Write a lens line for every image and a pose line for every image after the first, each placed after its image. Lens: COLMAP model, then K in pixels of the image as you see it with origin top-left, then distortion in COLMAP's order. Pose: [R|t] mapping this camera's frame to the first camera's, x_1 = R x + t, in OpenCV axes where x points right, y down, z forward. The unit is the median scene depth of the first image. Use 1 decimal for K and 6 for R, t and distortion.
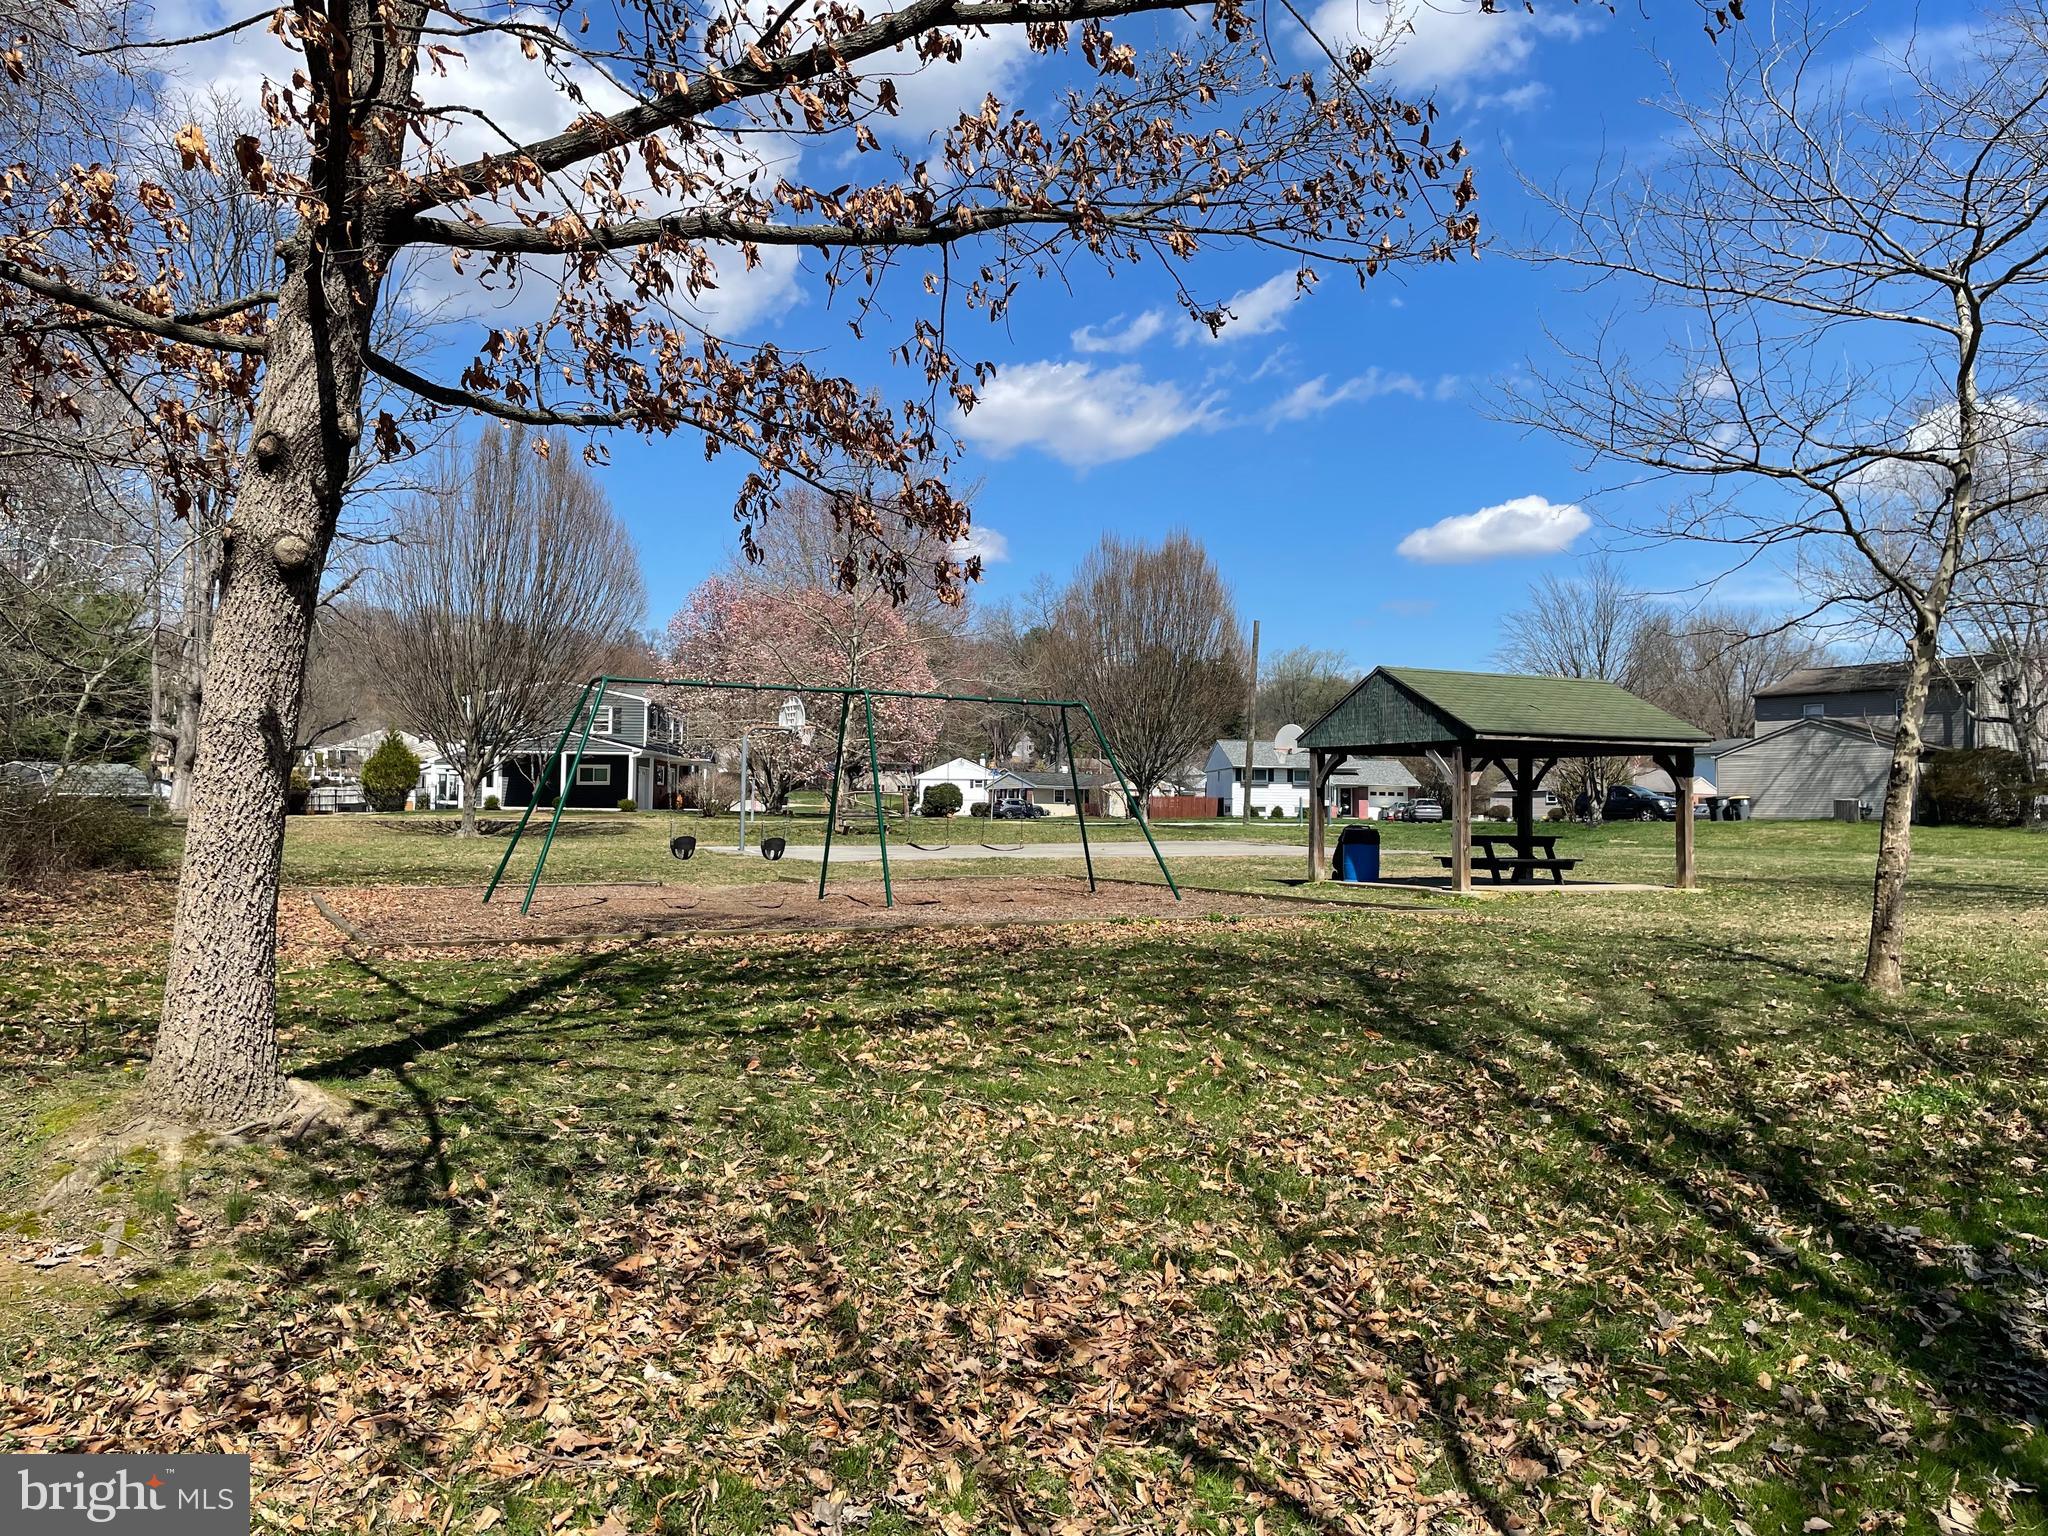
lens RADIAL K [[1566.1, 0, 1023.5], [0, 1566.1, 771.8], [0, 0, 1]] dist [0.058216, 0.000520]
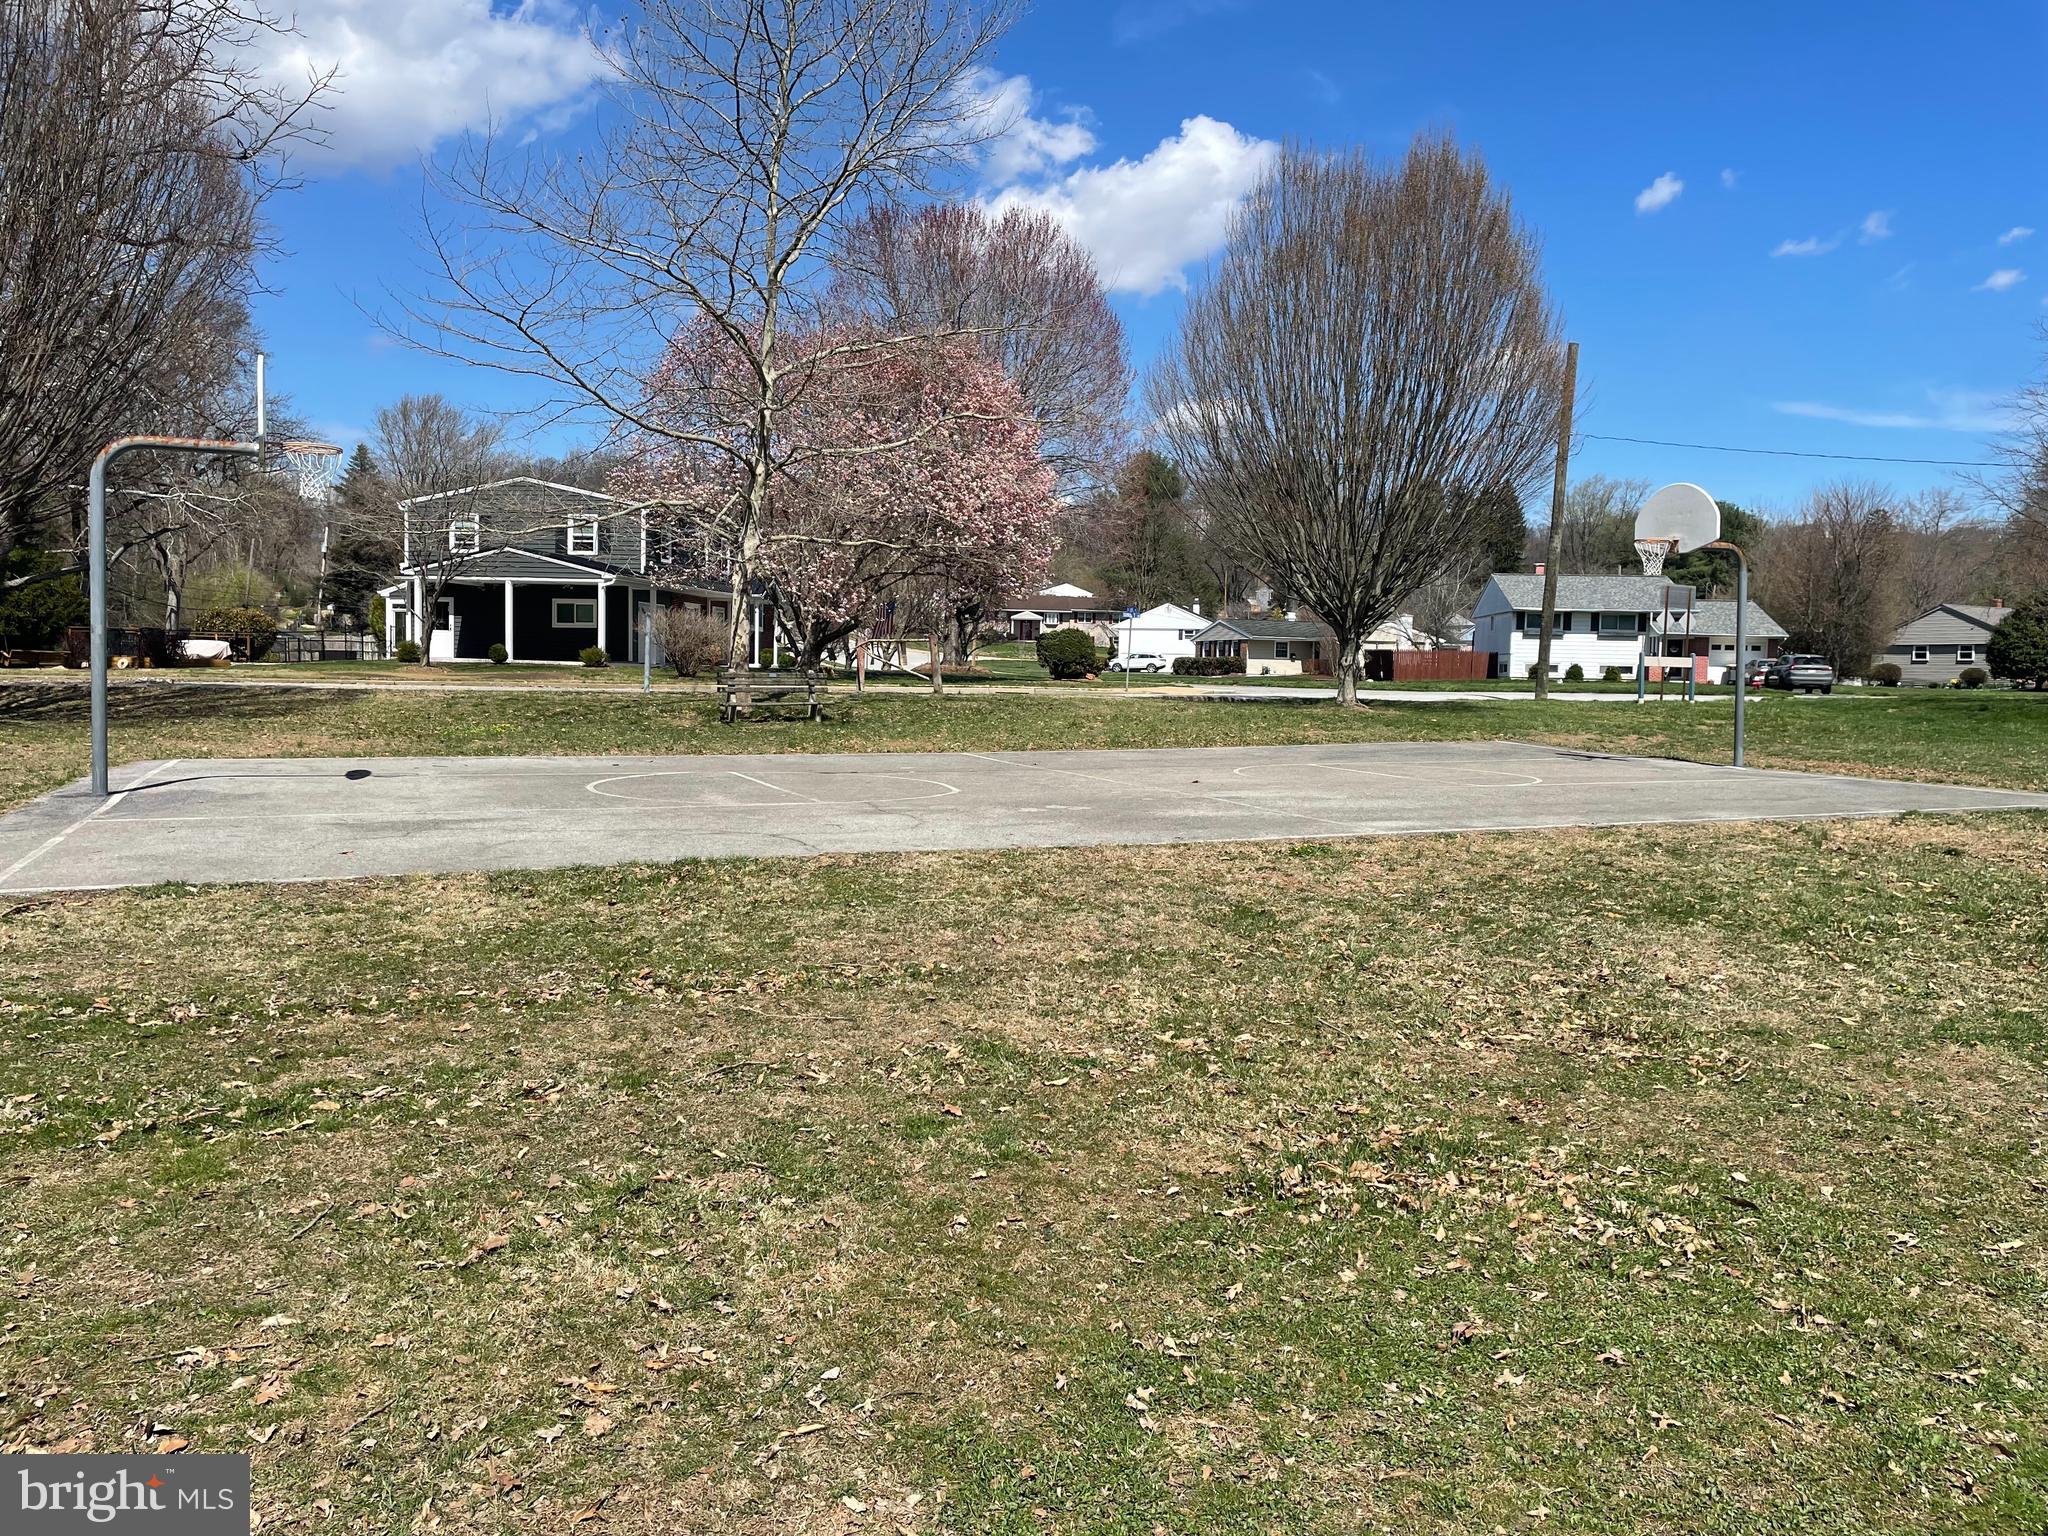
lens RADIAL K [[1566.1, 0, 1027.0], [0, 1566.1, 764.2], [0, 0, 1]] dist [0.058216, 0.000520]
pose [[0.987214, 0.018125, -0.158364, 0.028514], [-0.004082, 0.996063, 0.088559, 0.004256], [0.159346, -0.086780, 0.983401, 0.240061]]
